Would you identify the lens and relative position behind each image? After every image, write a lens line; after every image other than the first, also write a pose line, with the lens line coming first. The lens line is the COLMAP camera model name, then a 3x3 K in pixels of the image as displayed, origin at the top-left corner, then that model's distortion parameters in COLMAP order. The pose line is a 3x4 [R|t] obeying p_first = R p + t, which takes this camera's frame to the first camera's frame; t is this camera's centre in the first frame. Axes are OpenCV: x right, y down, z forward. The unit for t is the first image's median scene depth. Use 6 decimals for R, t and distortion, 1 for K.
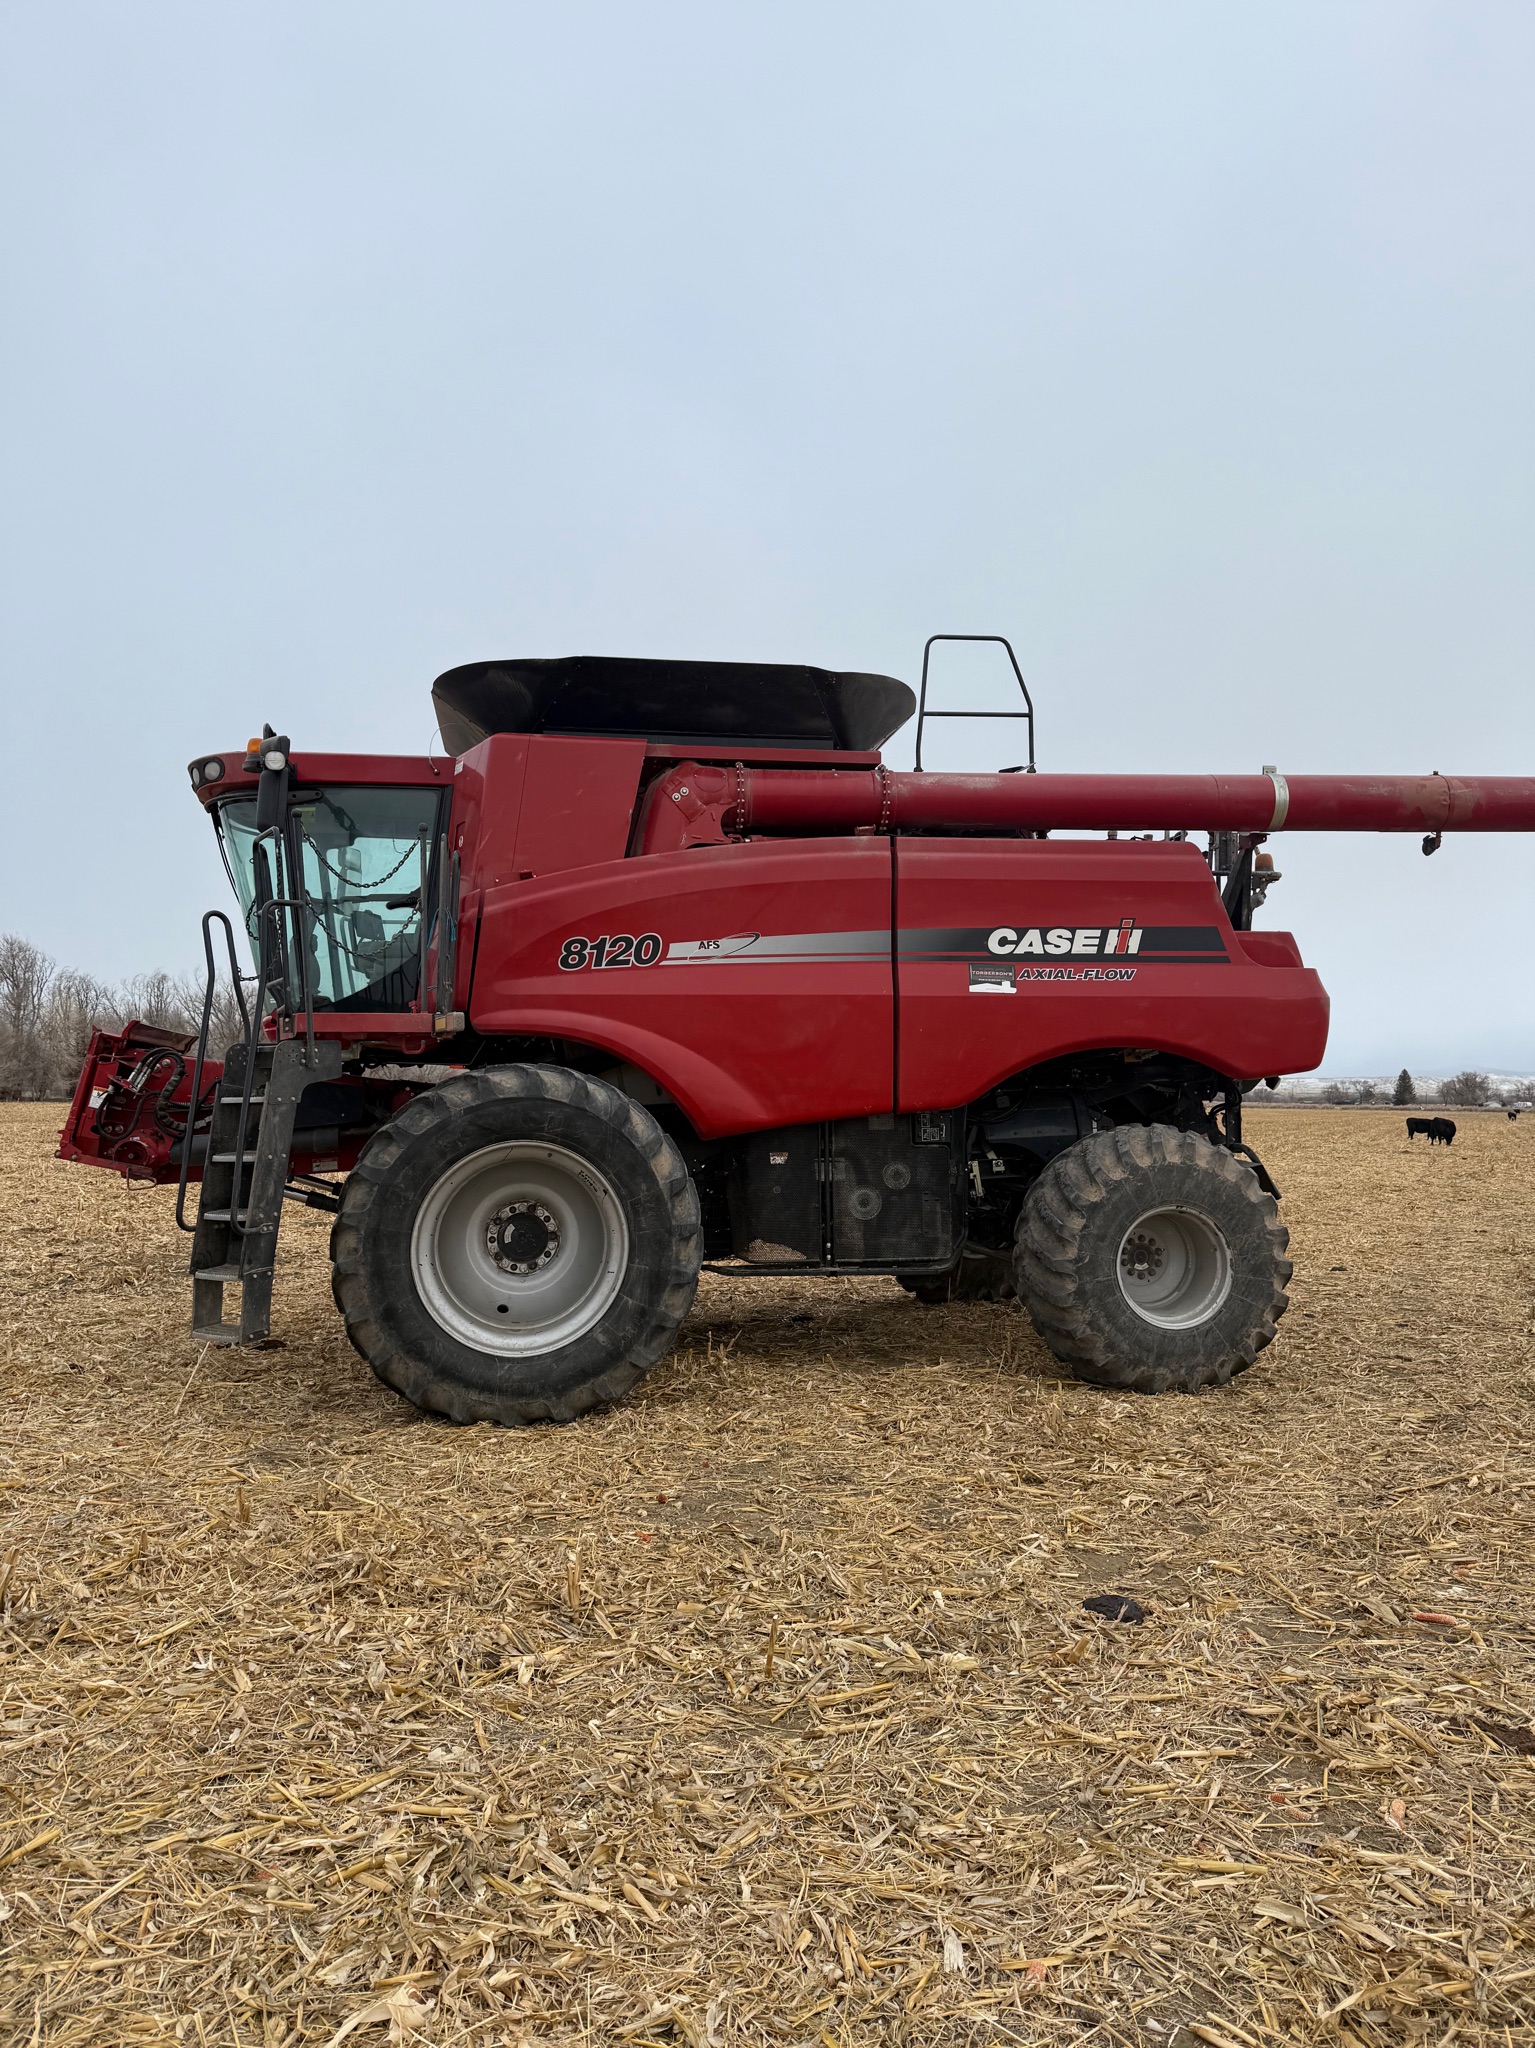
lens RADIAL K [[1420.7, 0, 733.3], [0, 1420.7, 972.7], [0, 0, 1]] dist [0.093536, -0.001803]
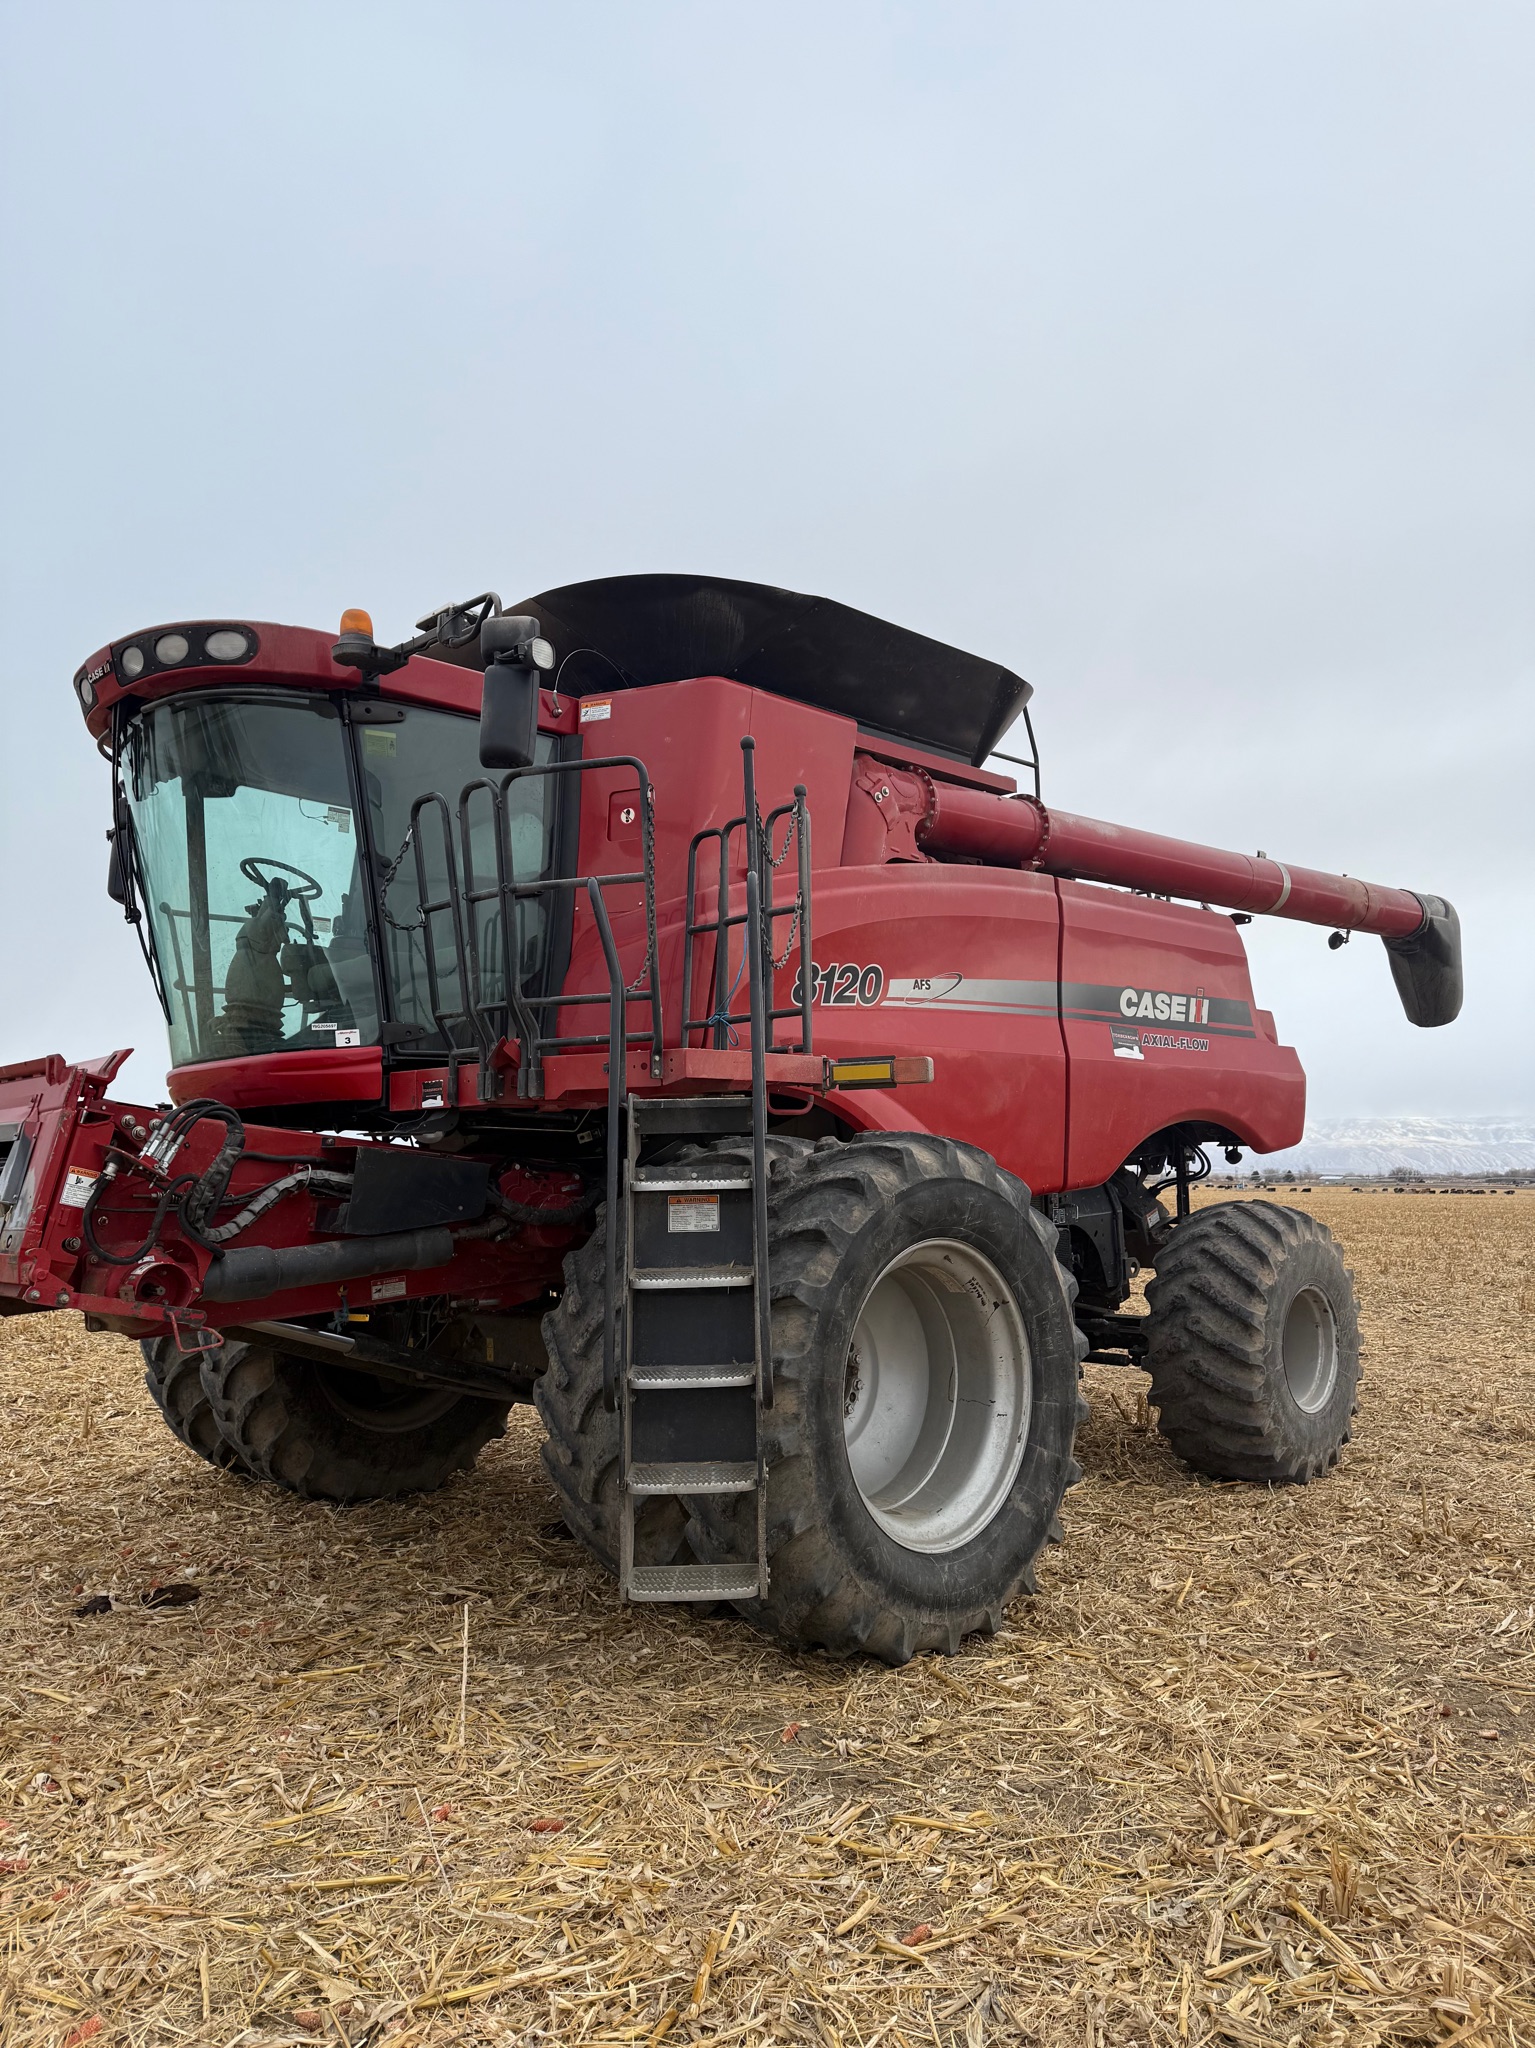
lens RADIAL K [[1420.7, 0, 733.3], [0, 1420.7, 972.7], [0, 0, 1]] dist [0.093536, -0.001803]
pose [[0.806687, 0.073655, 0.586371, -0.568178], [-0.043672, 0.996920, -0.065144, 0.030402], [-0.589363, 0.026943, 0.807419, 0.407326]]
